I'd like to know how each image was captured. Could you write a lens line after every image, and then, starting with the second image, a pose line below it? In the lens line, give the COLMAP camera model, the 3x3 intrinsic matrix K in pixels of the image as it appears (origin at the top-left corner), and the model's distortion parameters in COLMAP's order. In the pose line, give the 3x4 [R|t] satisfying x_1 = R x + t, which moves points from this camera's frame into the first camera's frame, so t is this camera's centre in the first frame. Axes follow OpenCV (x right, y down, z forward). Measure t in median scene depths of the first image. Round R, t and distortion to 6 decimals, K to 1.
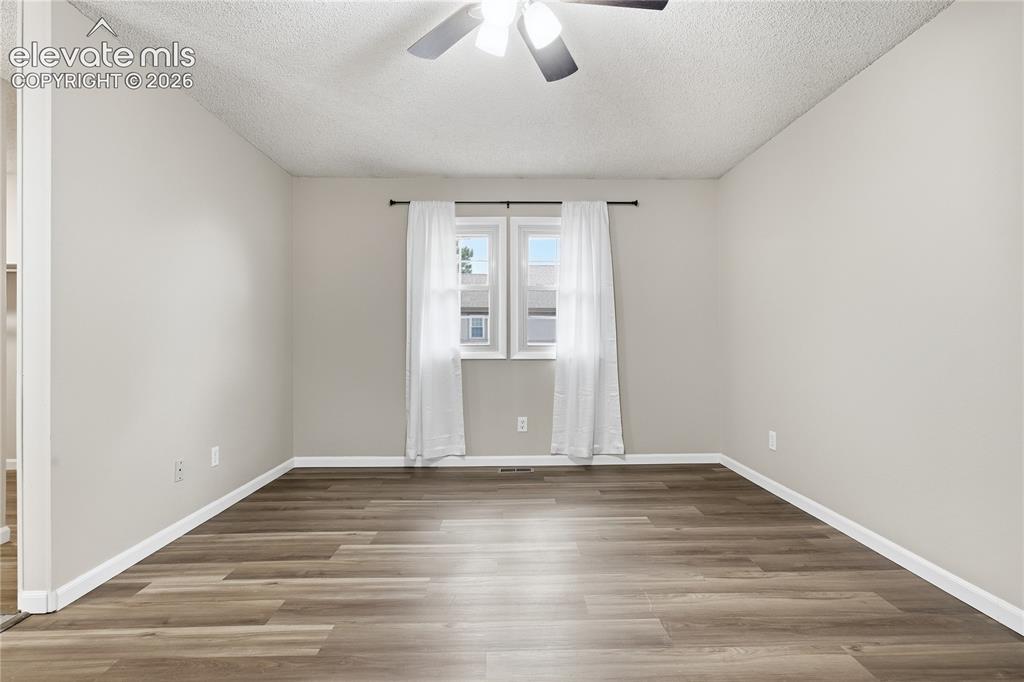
lens RADIAL K [[504.1, 0, 509.7], [0, 504.1, 341.9], [0, 0, 1]] dist [0.005496, 0.000267]
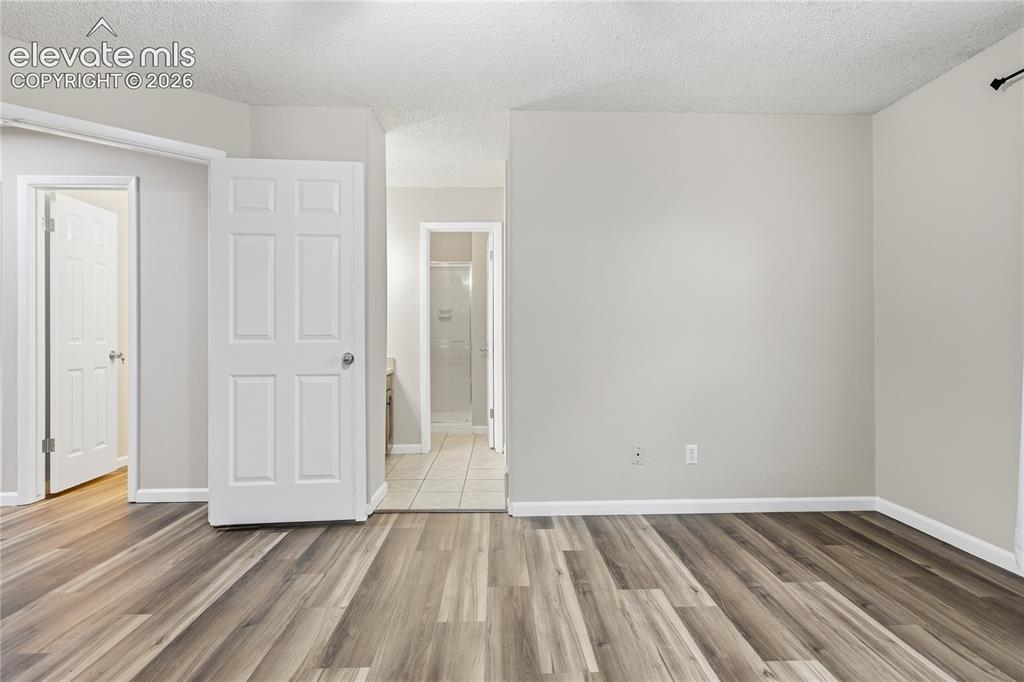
lens RADIAL K [[504.1, 0, 505.6], [0, 504.1, 331.5], [0, 0, 1]] dist [0.005496, 0.000267]
pose [[0.016082, -0.010036, -0.999820, 0.280938], [0.003506, 0.999944, -0.009981, -0.004540], [0.999865, -0.003345, 0.016116, 0.427471]]
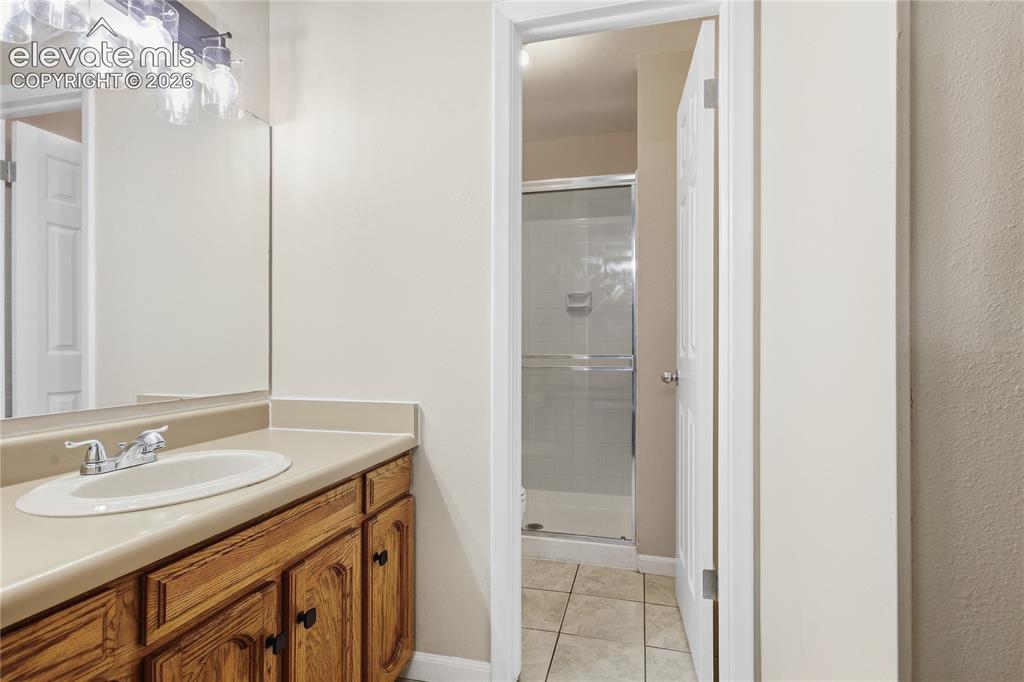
lens RADIAL K [[504.1, 0, 516.7], [0, 504.1, 342.2], [0, 0, 1]] dist [0.005496, 0.000267]
pose [[-0.272744, -0.014896, -0.961971, -0.409663], [-0.001440, 0.999885, -0.015075, -0.004005], [0.962085, -0.002727, -0.272734, 0.384481]]
